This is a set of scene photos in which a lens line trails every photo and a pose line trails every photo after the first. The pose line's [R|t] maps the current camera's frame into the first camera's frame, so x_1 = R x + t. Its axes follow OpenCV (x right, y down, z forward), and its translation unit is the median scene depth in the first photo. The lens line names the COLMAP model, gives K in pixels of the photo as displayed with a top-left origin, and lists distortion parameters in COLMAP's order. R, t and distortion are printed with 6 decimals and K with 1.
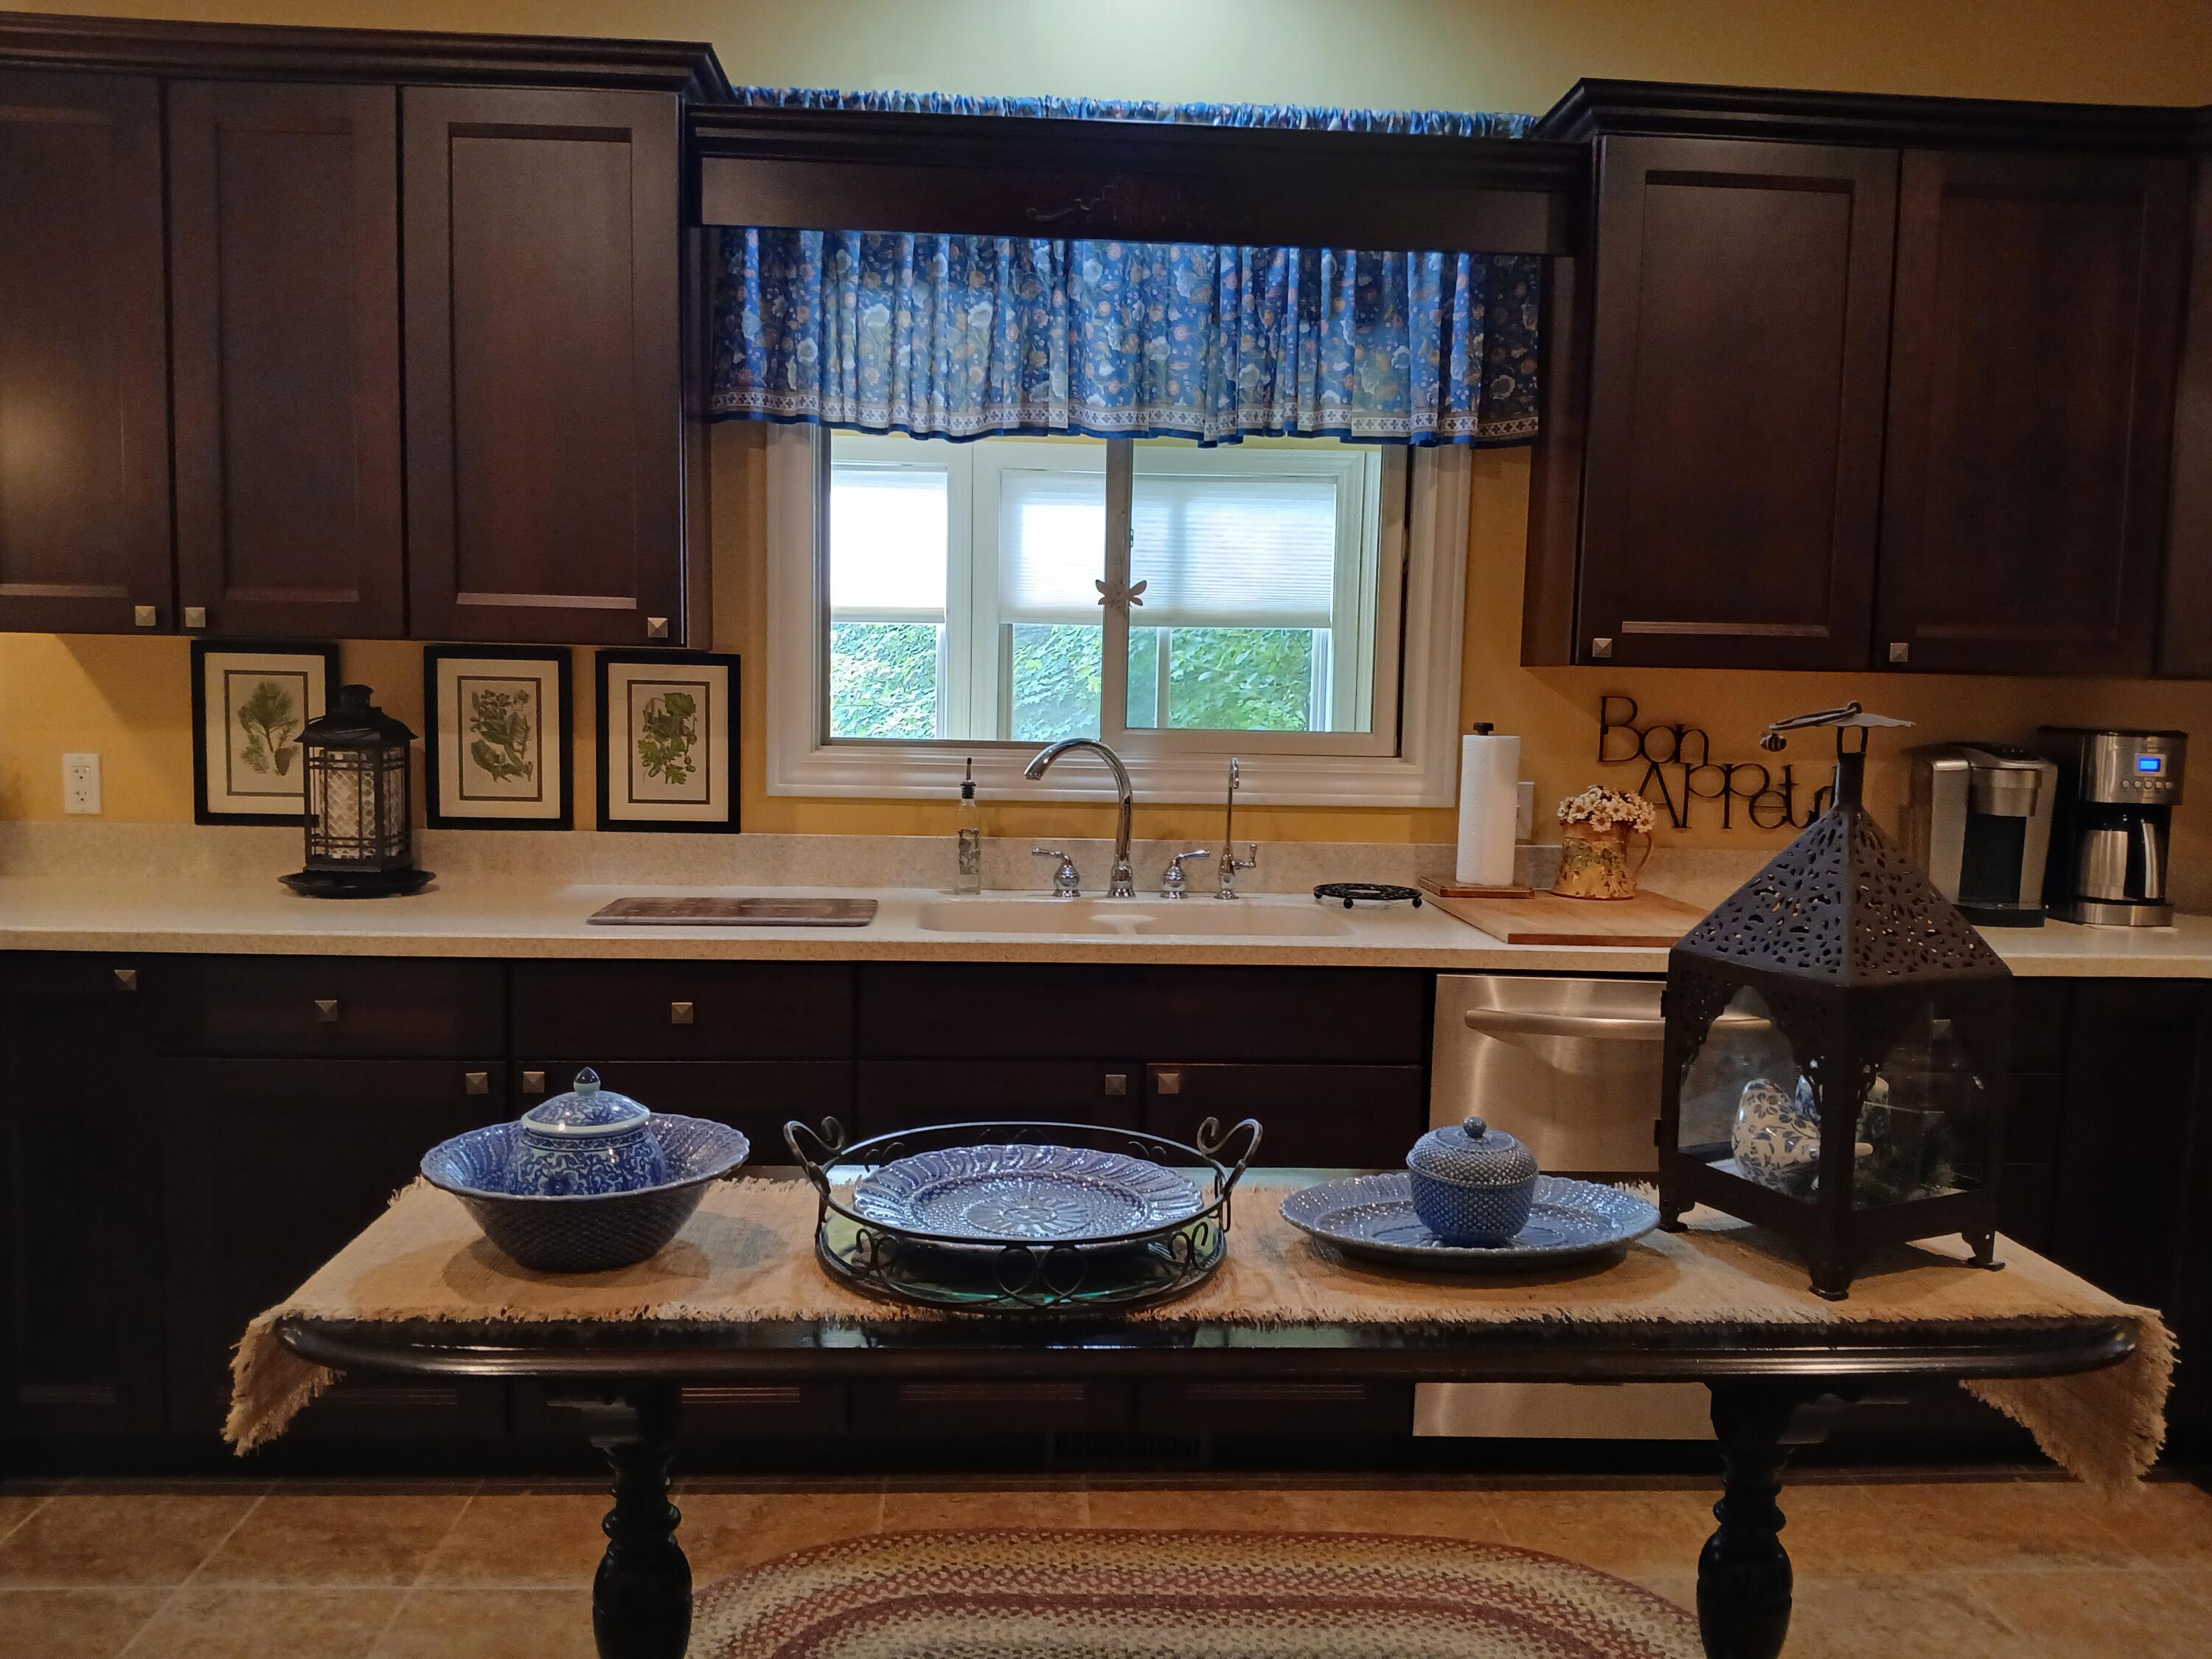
lens RADIAL K [[1696.8, 0, 1106.0], [0, 1696.8, 829.5], [0, 0, 1]] dist [0.072077, -0.231555]
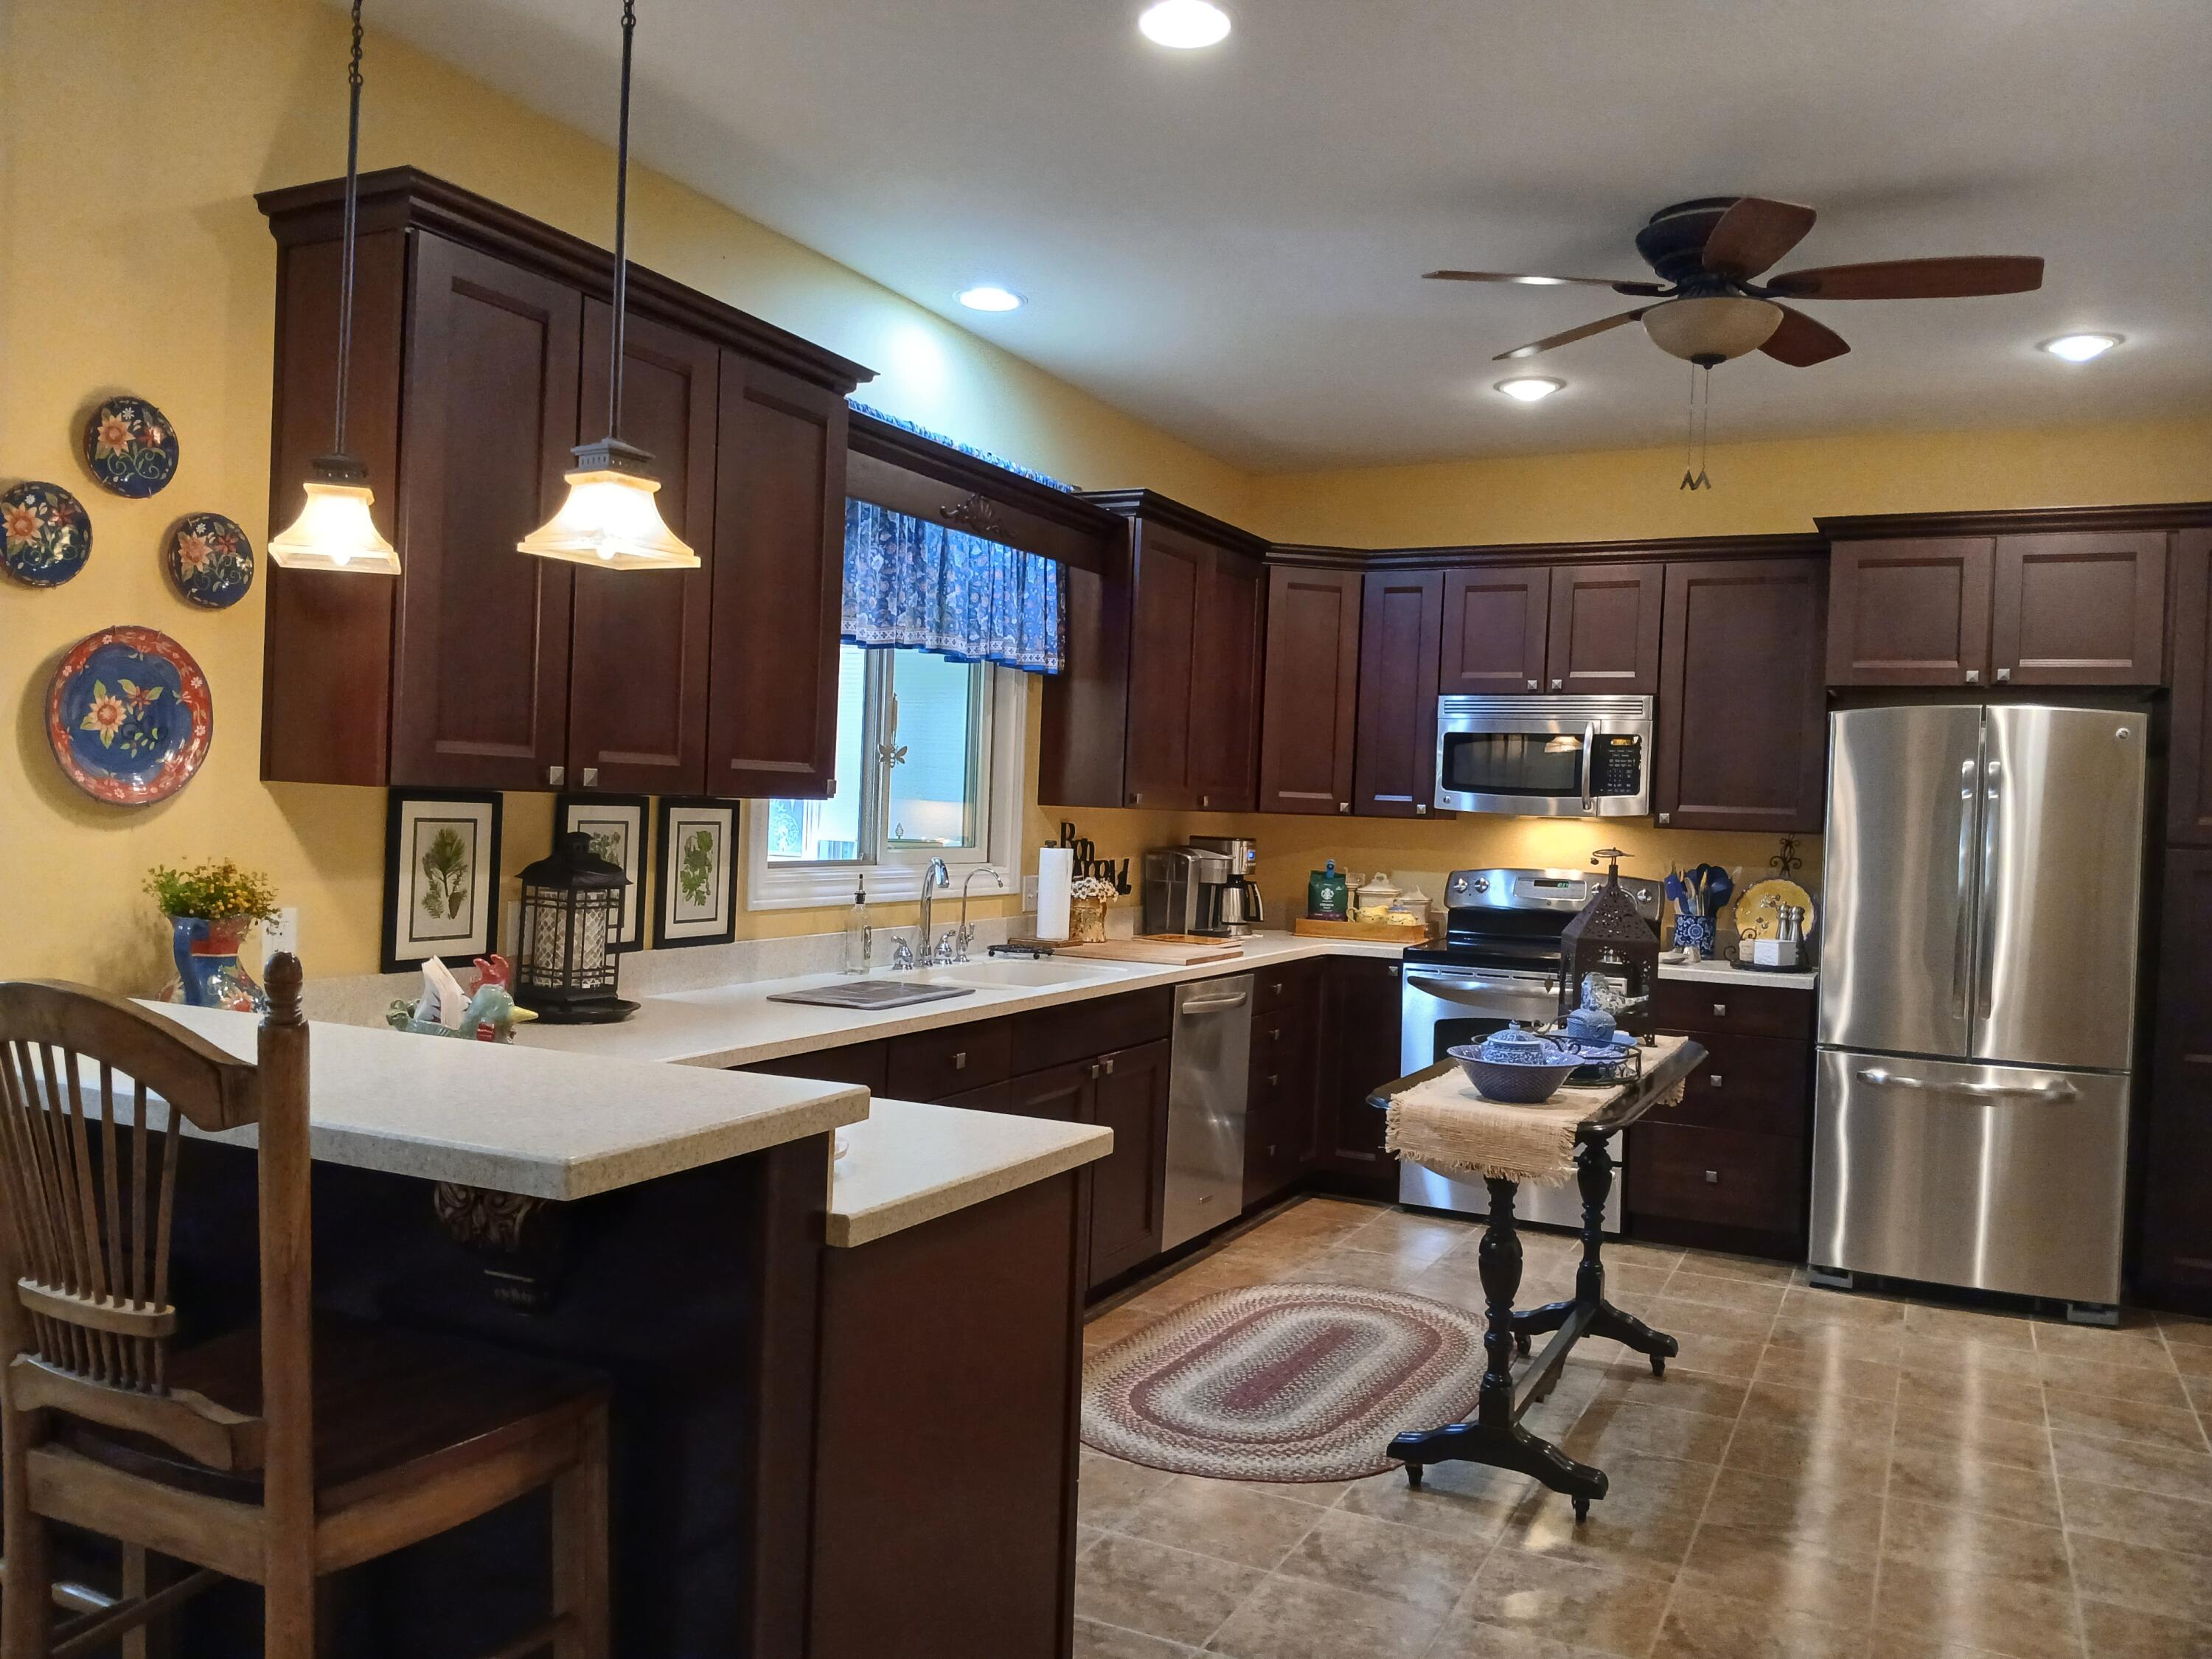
lens RADIAL K [[1696.8, 0, 1106.0], [0, 1696.8, 829.5], [0, 0, 1]] dist [0.072077, -0.231555]
pose [[0.497443, -0.018149, 0.867307, -1.185520], [0.049601, 0.998741, -0.007549, -0.058650], [-0.866078, 0.046774, 0.497716, 0.141897]]
